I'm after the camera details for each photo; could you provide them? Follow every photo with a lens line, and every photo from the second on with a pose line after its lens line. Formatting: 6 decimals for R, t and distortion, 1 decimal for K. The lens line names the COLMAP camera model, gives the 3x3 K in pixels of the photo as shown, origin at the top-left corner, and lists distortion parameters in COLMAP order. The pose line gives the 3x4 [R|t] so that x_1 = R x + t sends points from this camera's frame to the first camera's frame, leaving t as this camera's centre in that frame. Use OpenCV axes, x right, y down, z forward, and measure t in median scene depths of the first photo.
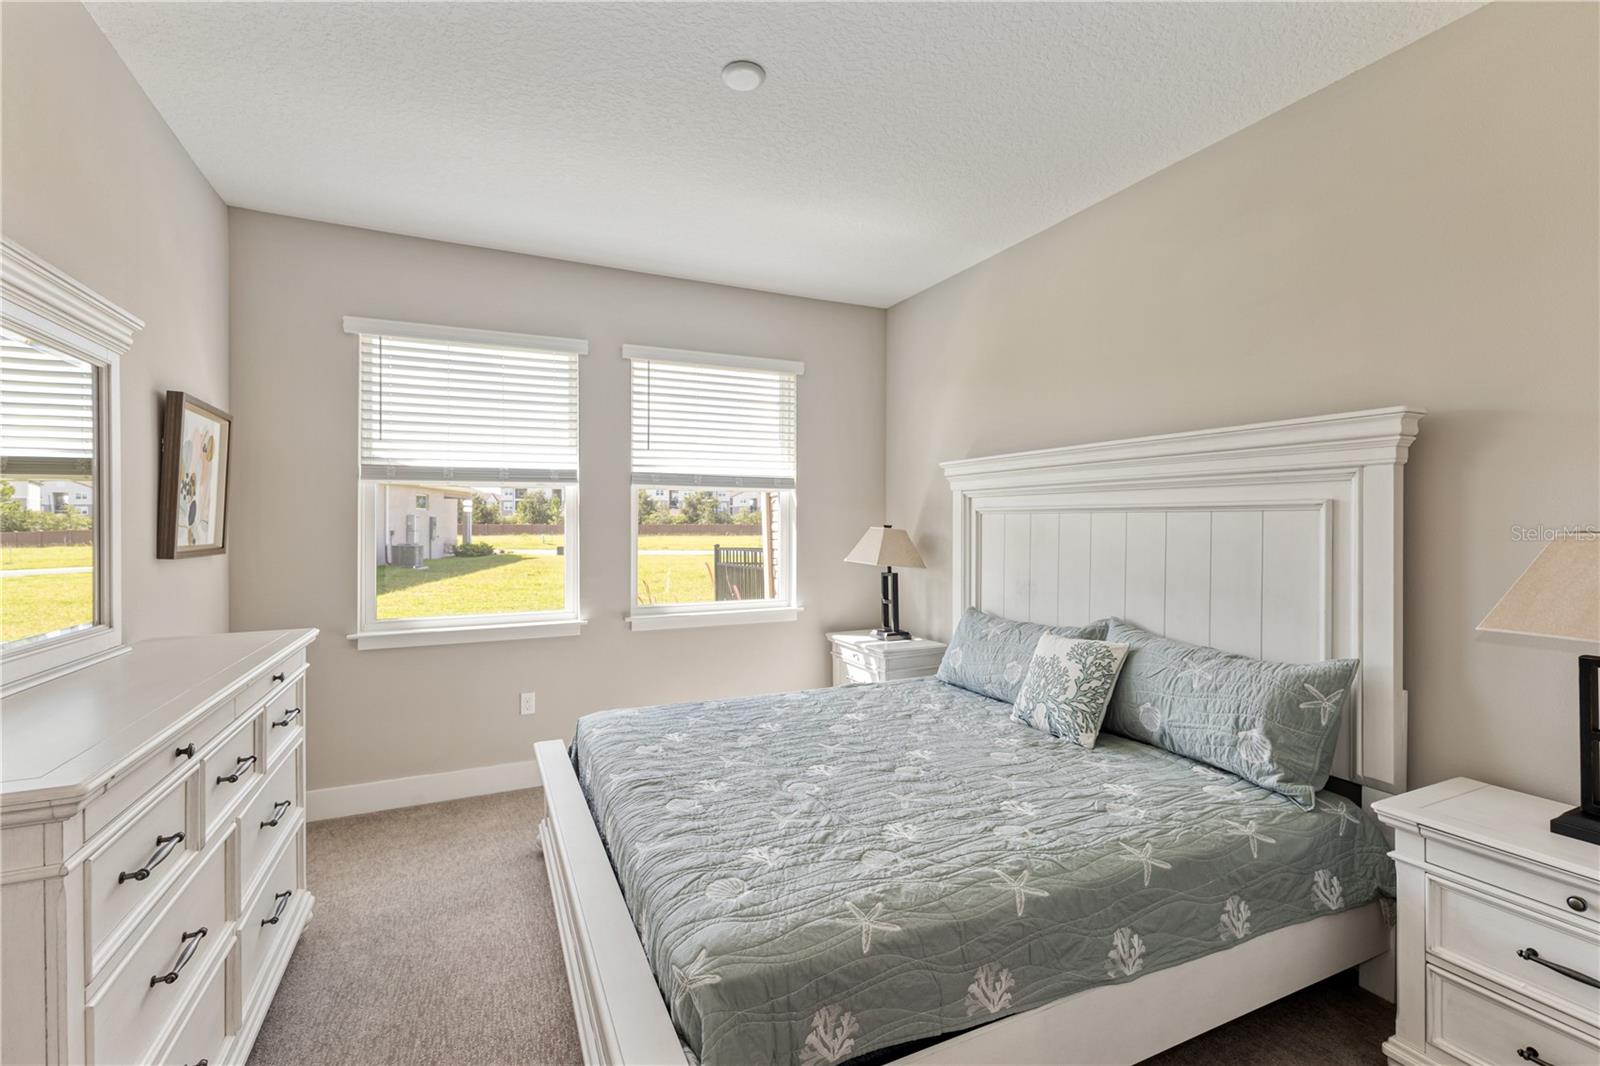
lens RADIAL K [[694.5, 0, 820.7], [0, 694.5, 530.8], [0, 0, 1]] dist [0.007598, 0.001164]
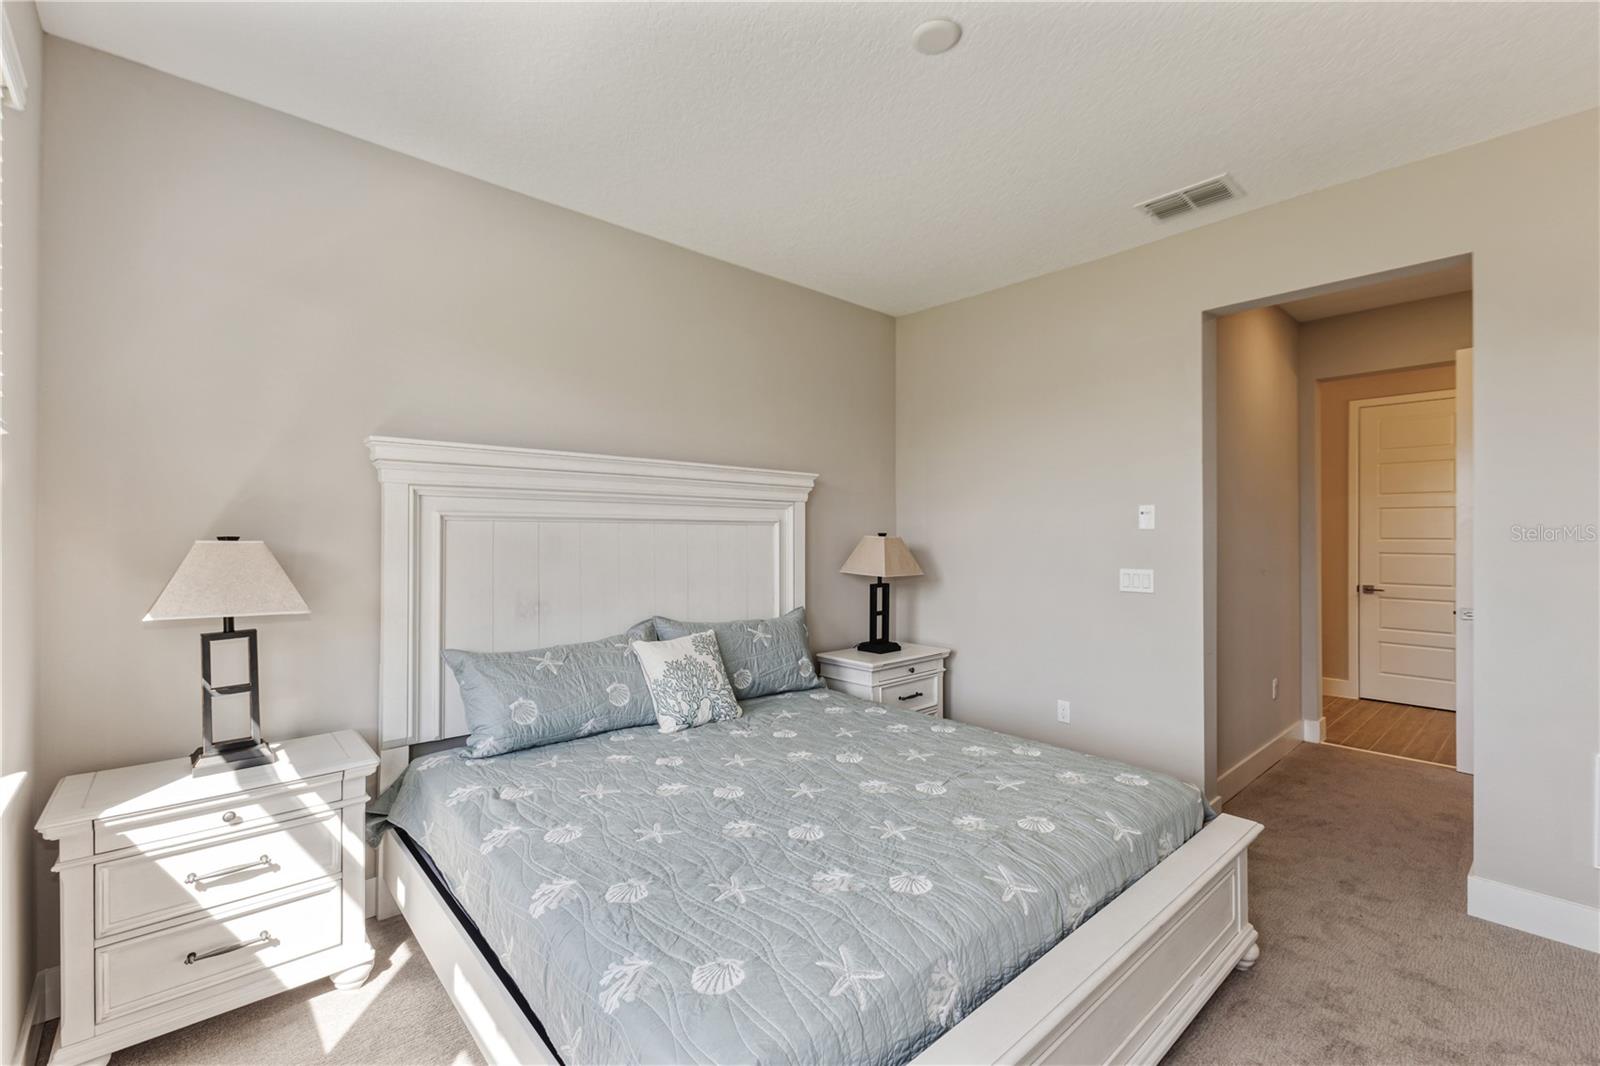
lens RADIAL K [[694.5, 0, 789.0], [0, 694.5, 533.5], [0, 0, 1]] dist [0.007598, 0.001164]
pose [[-0.255148, 0.001909, 0.966900, -0.941325], [0.015583, 0.999876, 0.002138, -0.010680], [-0.966776, 0.015613, -0.255147, 1.420883]]
